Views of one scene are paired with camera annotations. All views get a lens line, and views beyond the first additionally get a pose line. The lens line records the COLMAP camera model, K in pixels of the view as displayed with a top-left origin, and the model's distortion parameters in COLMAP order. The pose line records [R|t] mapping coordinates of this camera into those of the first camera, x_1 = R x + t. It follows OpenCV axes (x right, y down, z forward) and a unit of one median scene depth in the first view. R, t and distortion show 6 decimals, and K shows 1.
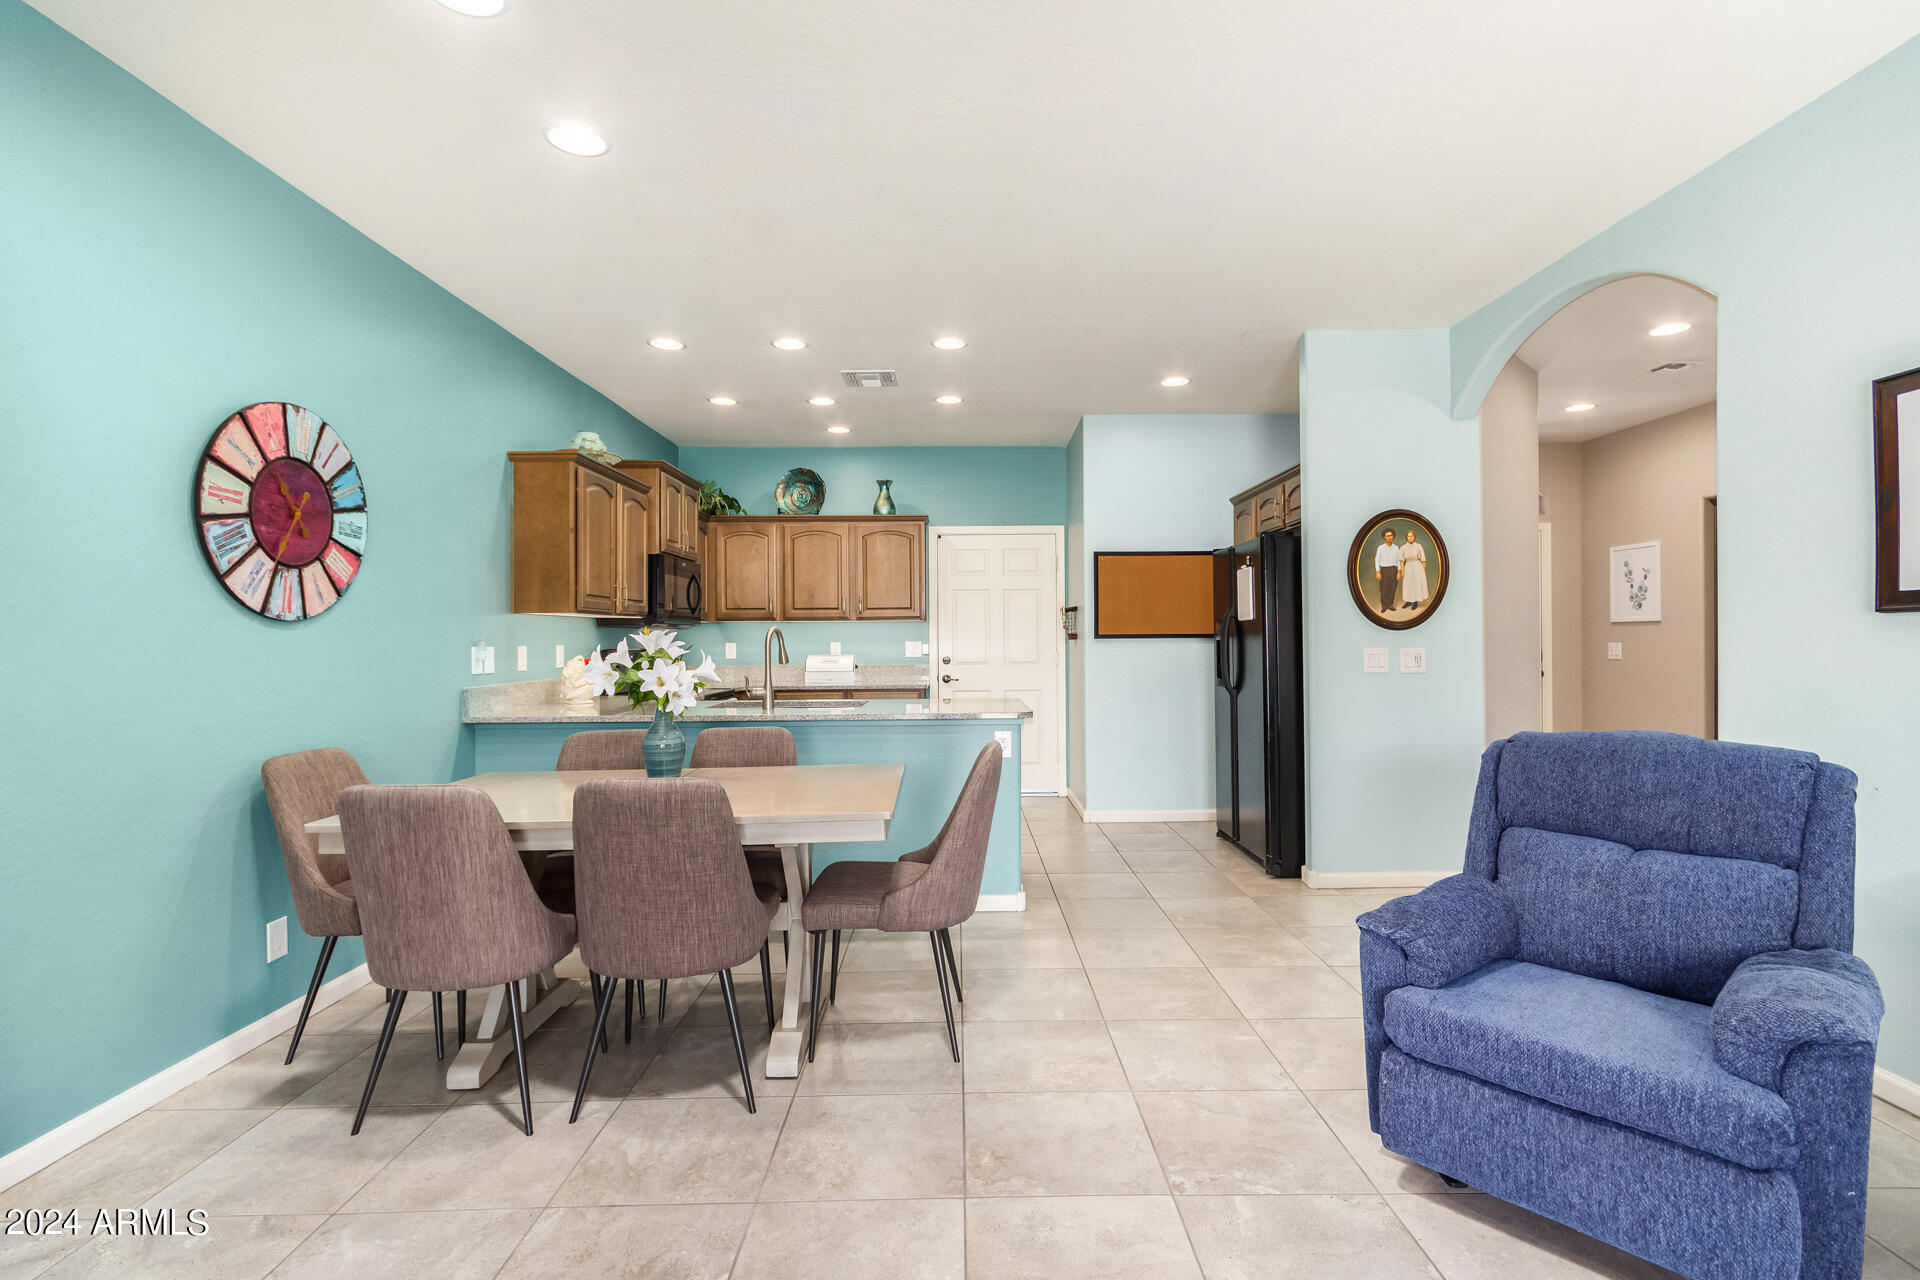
lens RADIAL K [[897.4, 0, 965.7], [0, 897.4, 640.3], [0, 0, 1]] dist [0.007293, 0.000626]
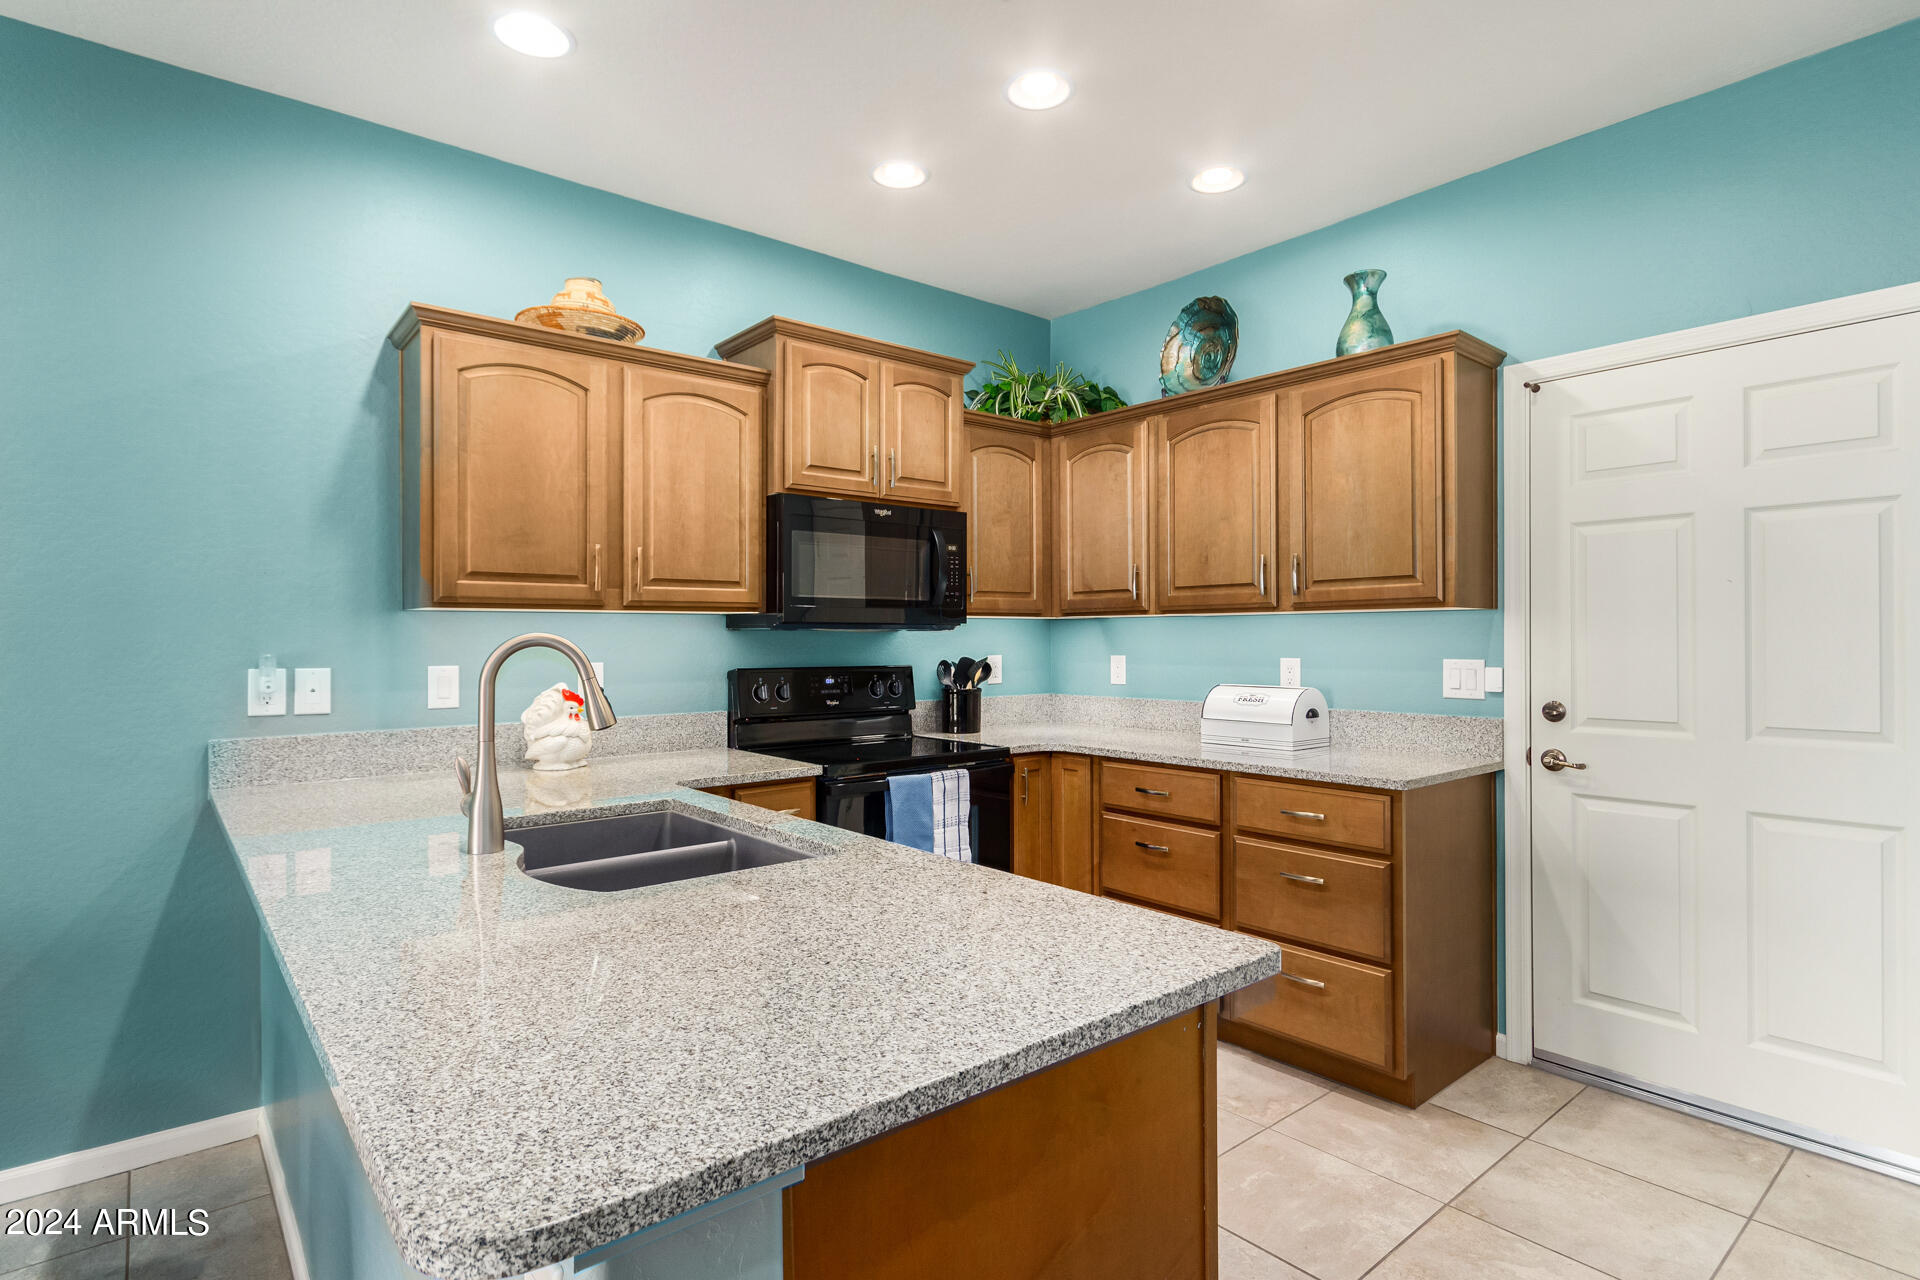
lens RADIAL K [[967.2, 0, 968.1], [0, 967.2, 637.9], [0, 0, 1]] dist [0.001330, -0.000137]
pose [[0.636413, 0.002720, -0.771344, 0.324110], [-0.002080, 0.999996, 0.001809, -0.020846], [0.771346, 0.000453, 0.636416, 1.324467]]
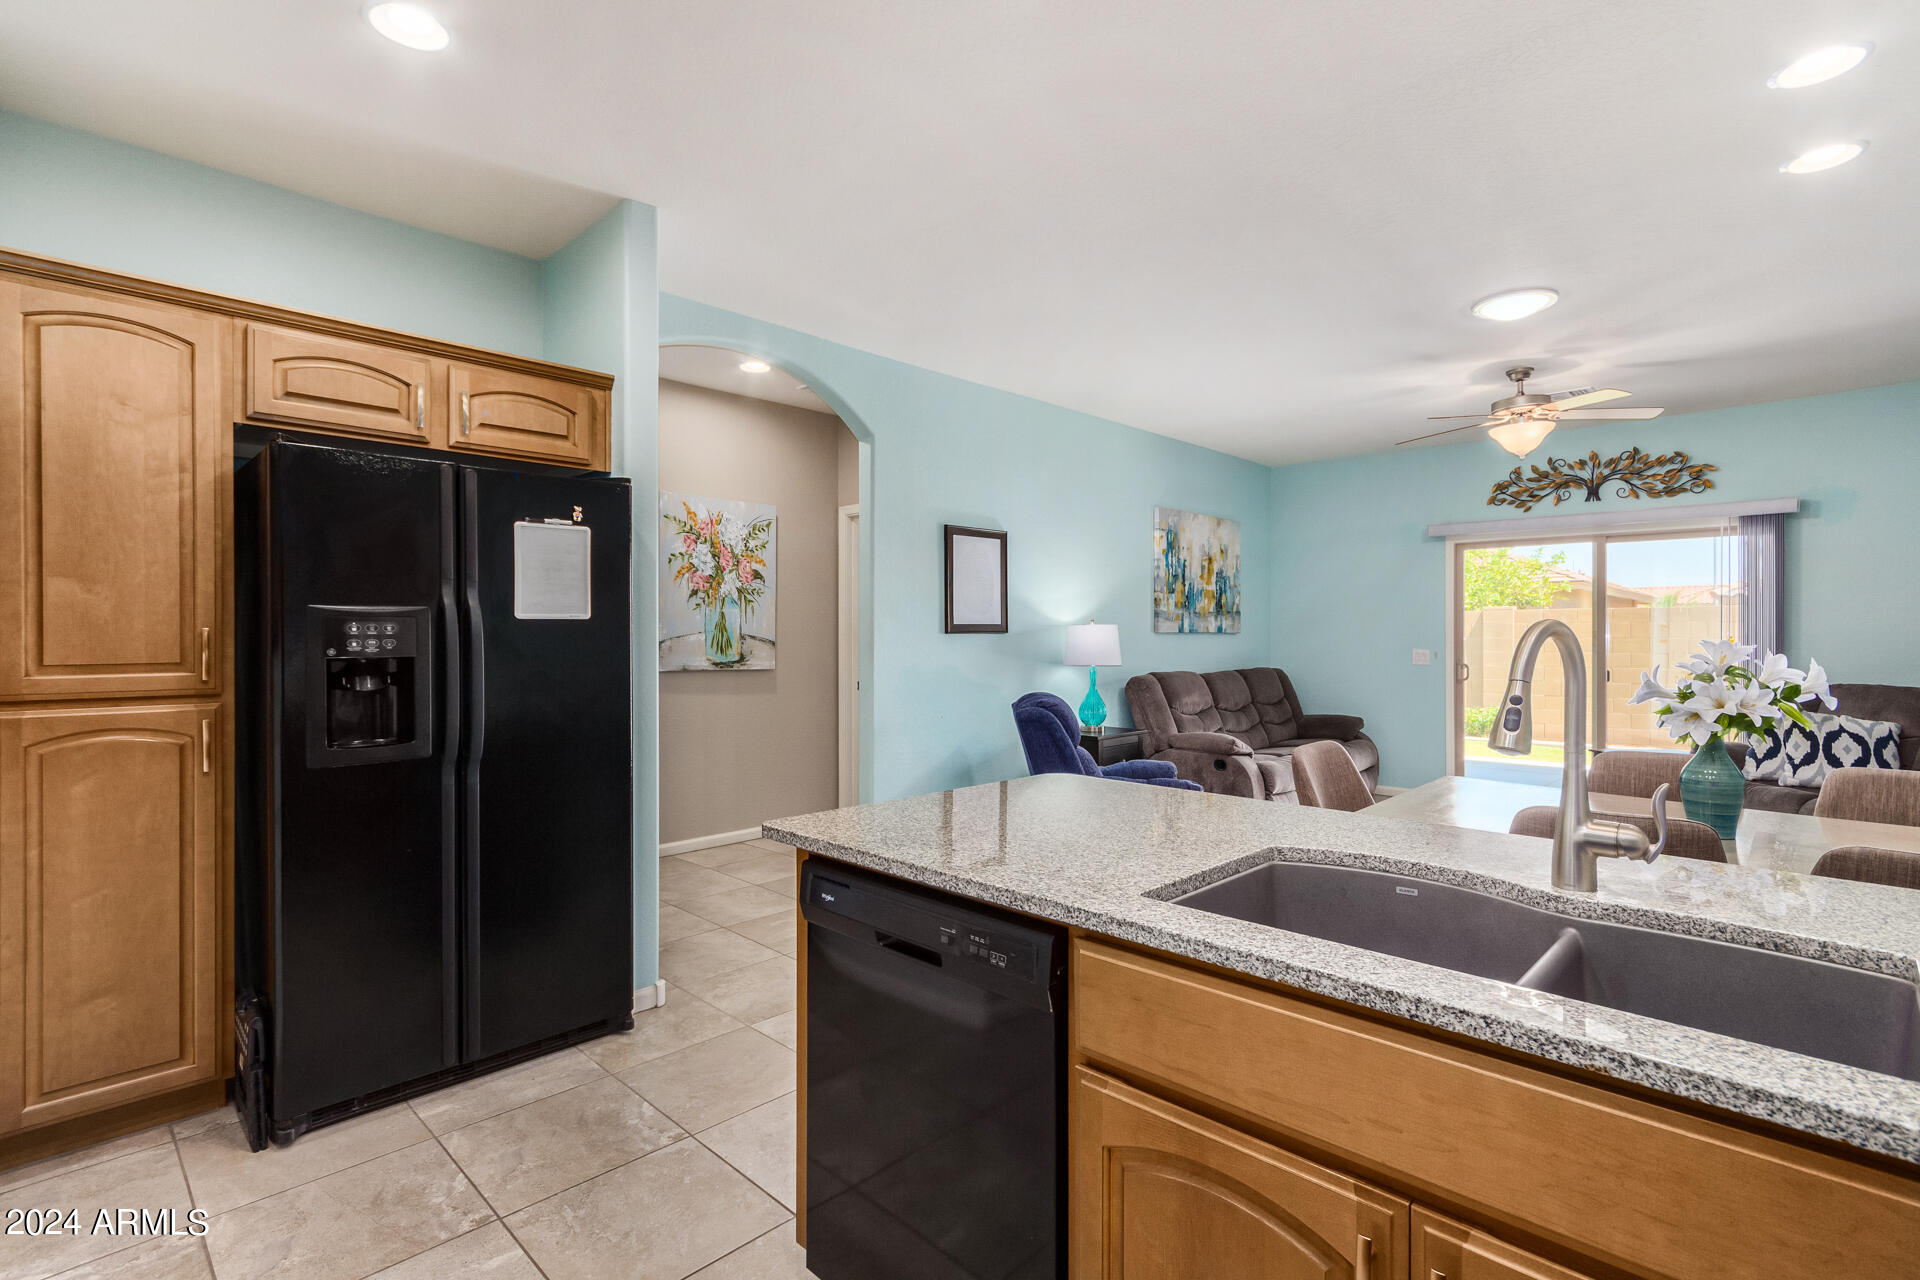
lens RADIAL K [[897.4, 0, 965.7], [0, 897.4, 640.3], [0, 0, 1]] dist [0.007293, 0.000626]
pose [[-0.704096, 0.000973, 0.710104, -0.445209], [0.002874, 0.999995, 0.001480, -0.011799], [-0.710099, 0.003083, -0.704096, 2.010939]]
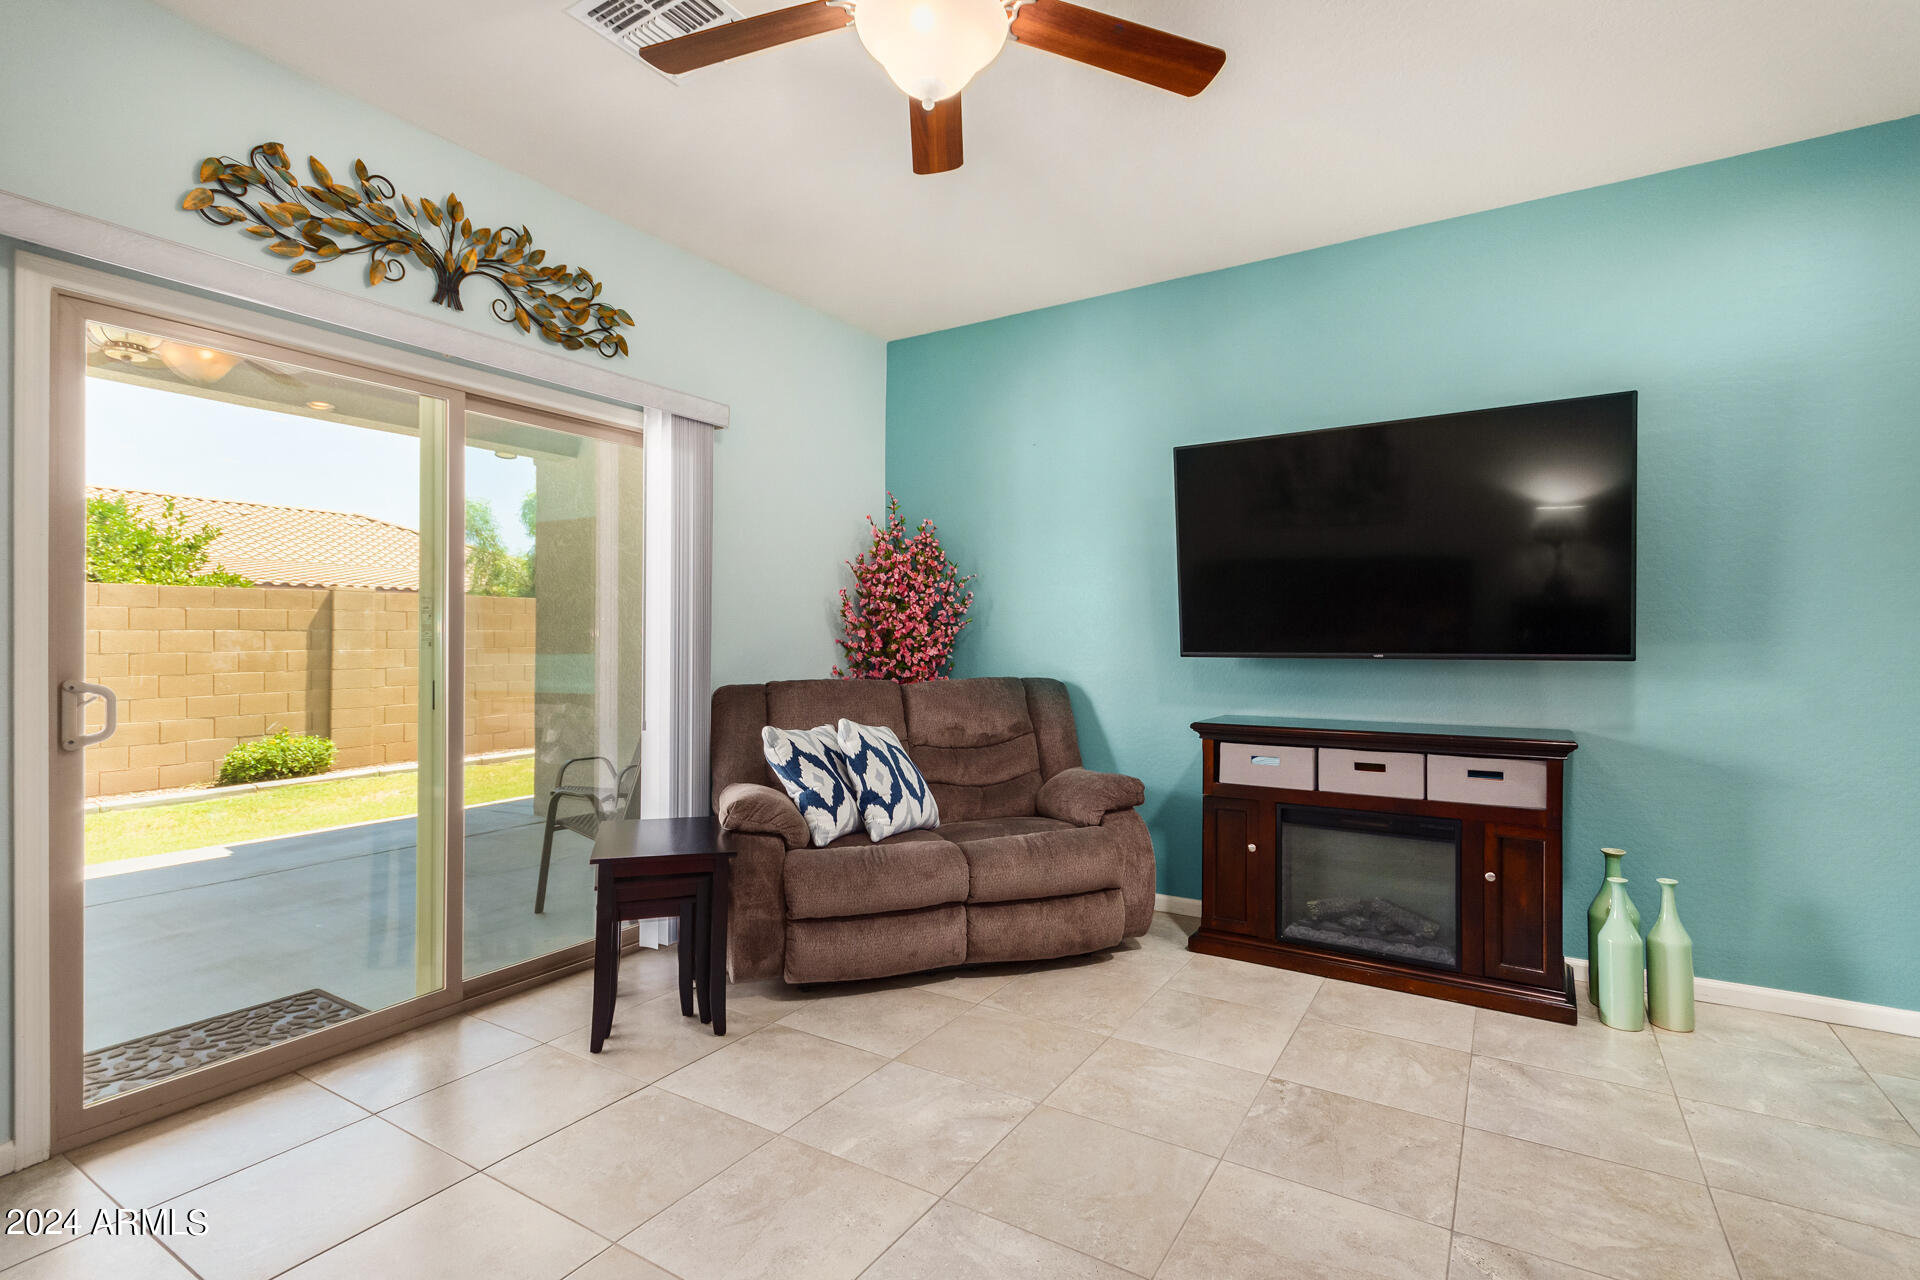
lens RADIAL K [[899.4, 0, 962.1], [0, 899.4, 627.2], [0, 0, 1]] dist [0.002667, -0.000641]
pose [[-0.534982, -0.003163, -0.844857, 0.546307], [0.003235, 0.999978, -0.005792, 0.015024], [0.844857, -0.005832, -0.534960, 0.415121]]
